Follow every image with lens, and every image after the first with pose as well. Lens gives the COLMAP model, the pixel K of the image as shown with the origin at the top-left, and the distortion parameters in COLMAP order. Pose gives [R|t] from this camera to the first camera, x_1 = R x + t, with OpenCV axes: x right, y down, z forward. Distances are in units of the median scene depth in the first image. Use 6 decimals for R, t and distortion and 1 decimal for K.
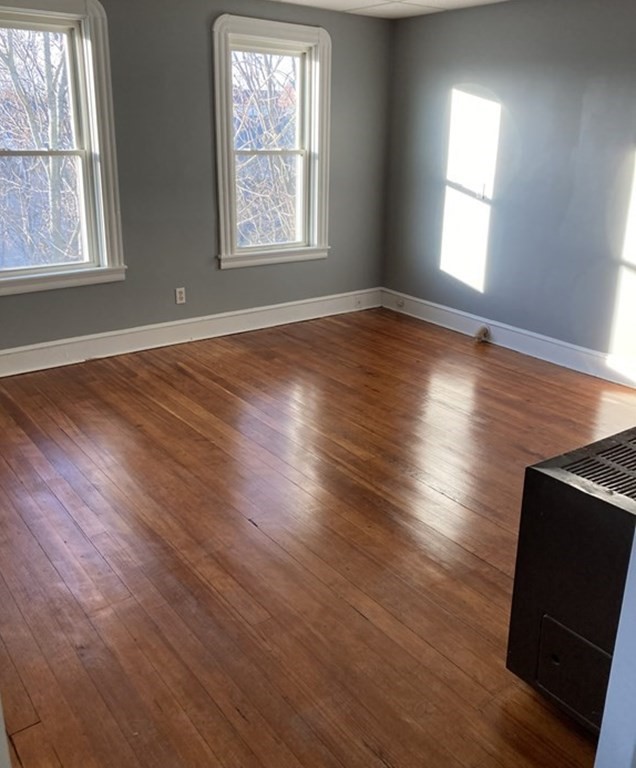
lens RADIAL K [[743.0, 0, 319.4], [0, 743.0, 382.8], [0, 0, 1]] dist [0.009004, 0.000000]
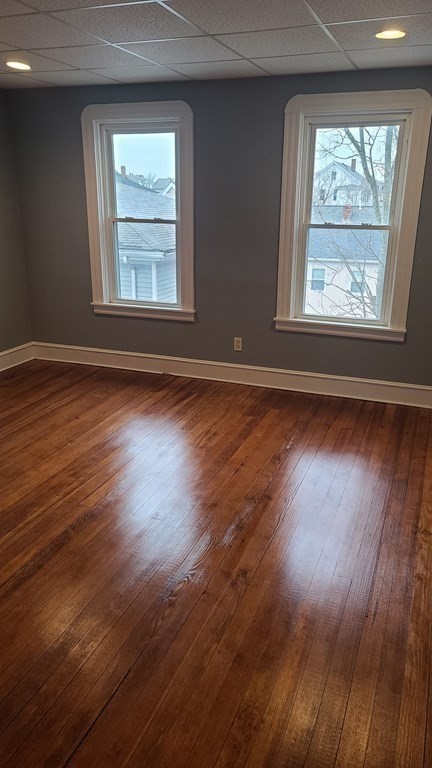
lens RADIAL K [[559.9, 0, 215.6], [0, 559.9, 385.4], [0, 0, 1]] dist [0.055335, -0.024818]
pose [[0.470064, 0.258132, -0.844043, 0.571812], [-0.289480, 0.948472, 0.128852, -0.159876], [0.833811, 0.183765, 0.520566, 0.517244]]
